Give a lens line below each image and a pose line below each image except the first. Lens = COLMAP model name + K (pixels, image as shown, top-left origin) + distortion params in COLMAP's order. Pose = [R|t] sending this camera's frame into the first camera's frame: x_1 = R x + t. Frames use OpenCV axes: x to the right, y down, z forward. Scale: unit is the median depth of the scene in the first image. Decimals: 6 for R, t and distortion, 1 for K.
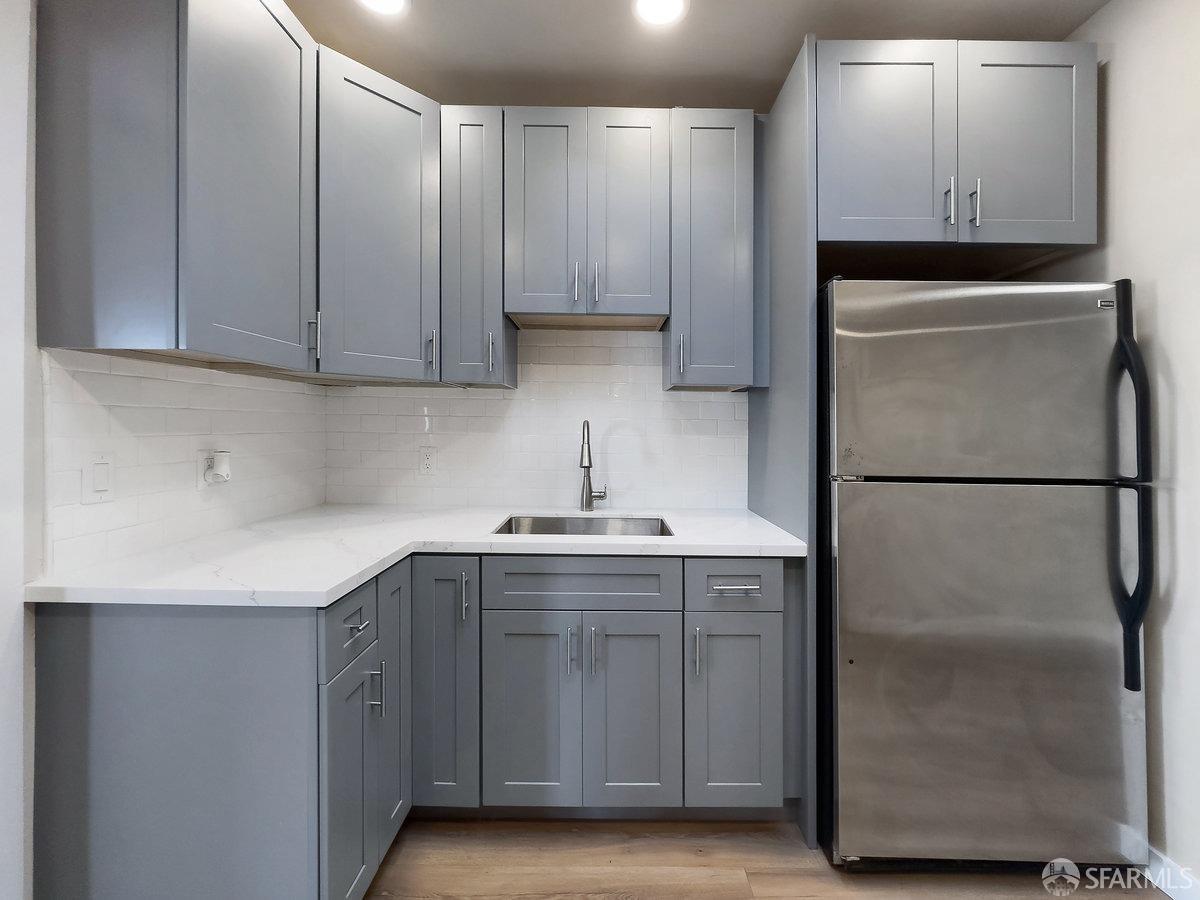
lens RADIAL K [[485.4, 0, 599.8], [0, 485.4, 428.6], [0, 0, 1]] dist [0.000613, 0.000000]
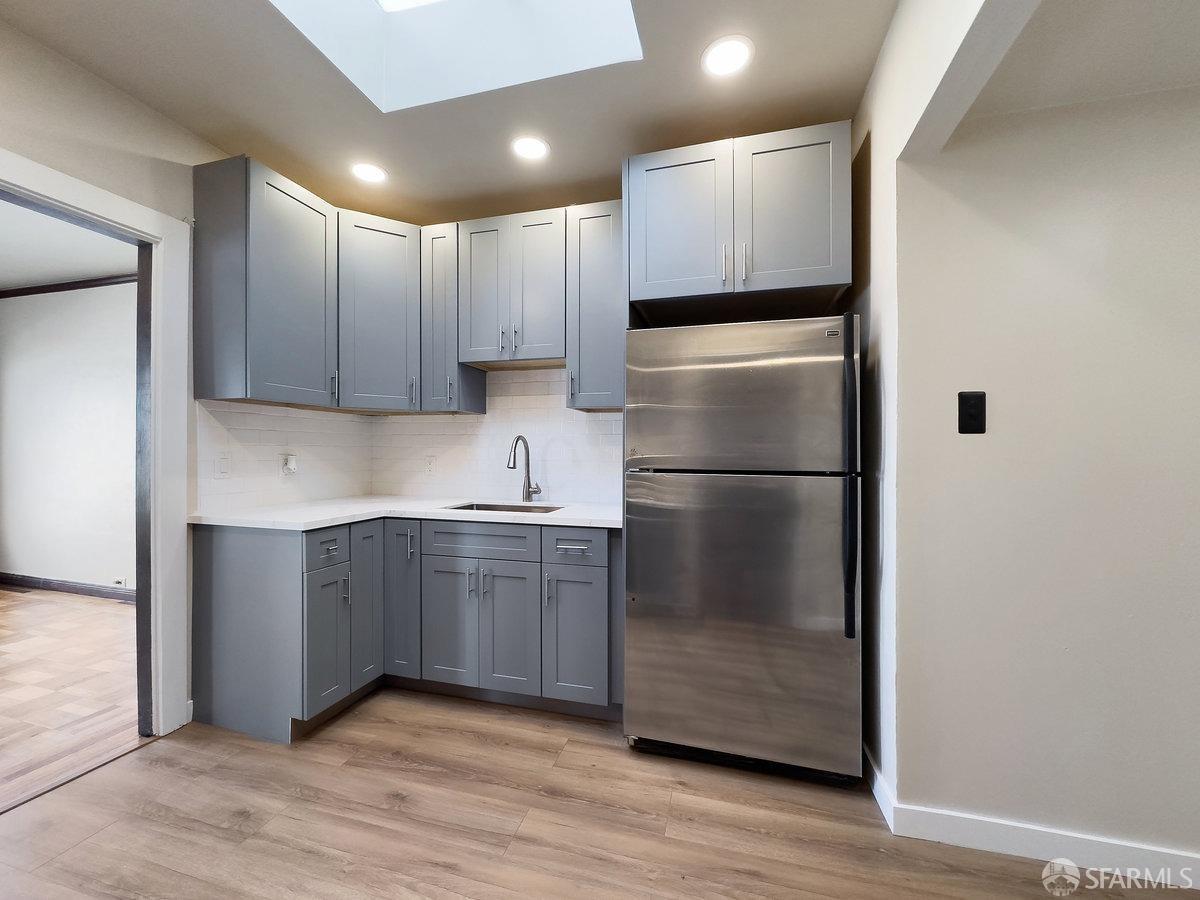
lens RADIAL K [[481.7, 0, 599.8], [0, 481.7, 455.1], [0, 0, 1]] dist [0.000502, -0.000003]
pose [[0.962427, -0.006396, -0.271463, 0.737458], [0.005662, 0.999978, -0.003489, 0.059226], [0.271480, 0.001821, 0.962442, -0.345611]]
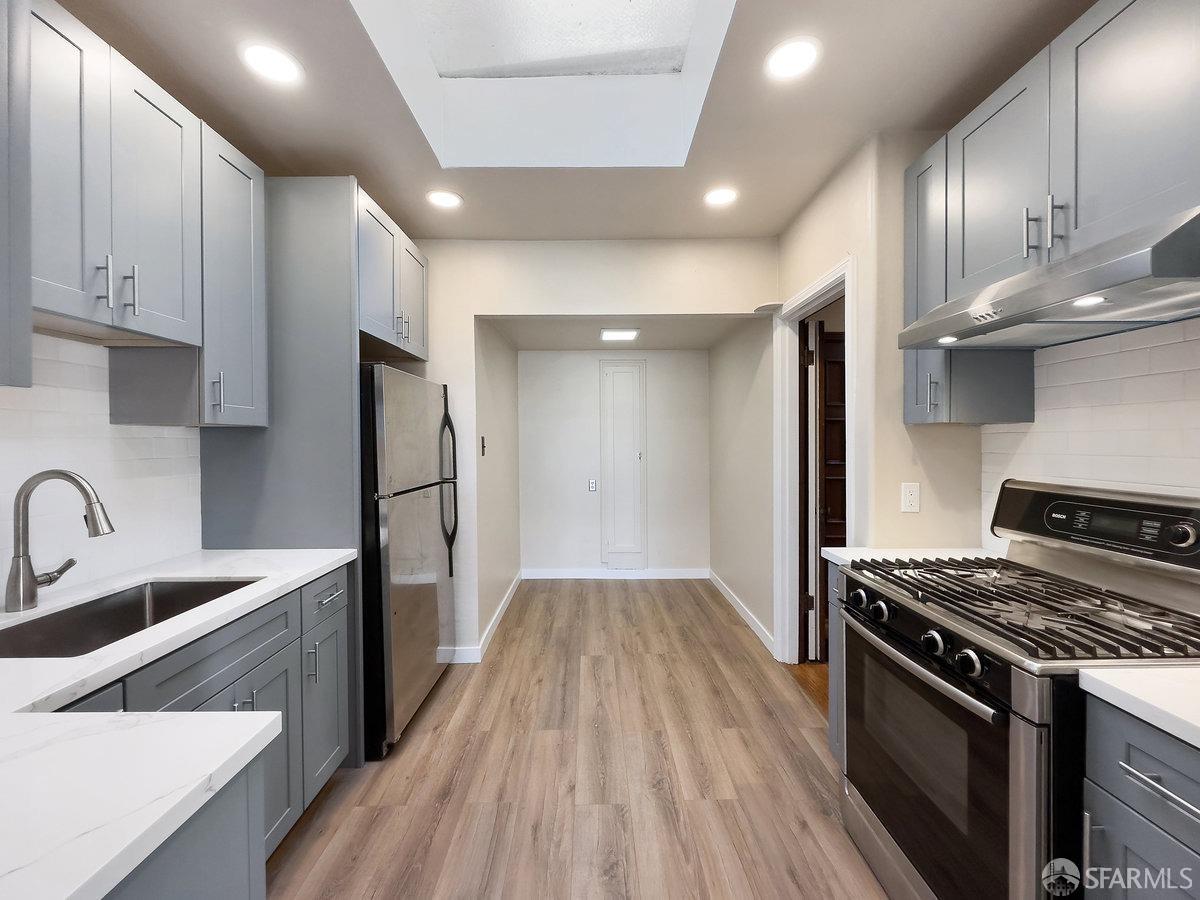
lens RADIAL K [[478.2, 0, 601.3], [0, 478.2, 439.2], [0, 0, 1]] dist [-0.000731, -0.000163]
pose [[-0.013190, -0.012092, 0.999840, -0.918836], [0.008393, 0.999890, 0.012204, -0.080926], [-0.999878, 0.008553, -0.013087, 0.325749]]
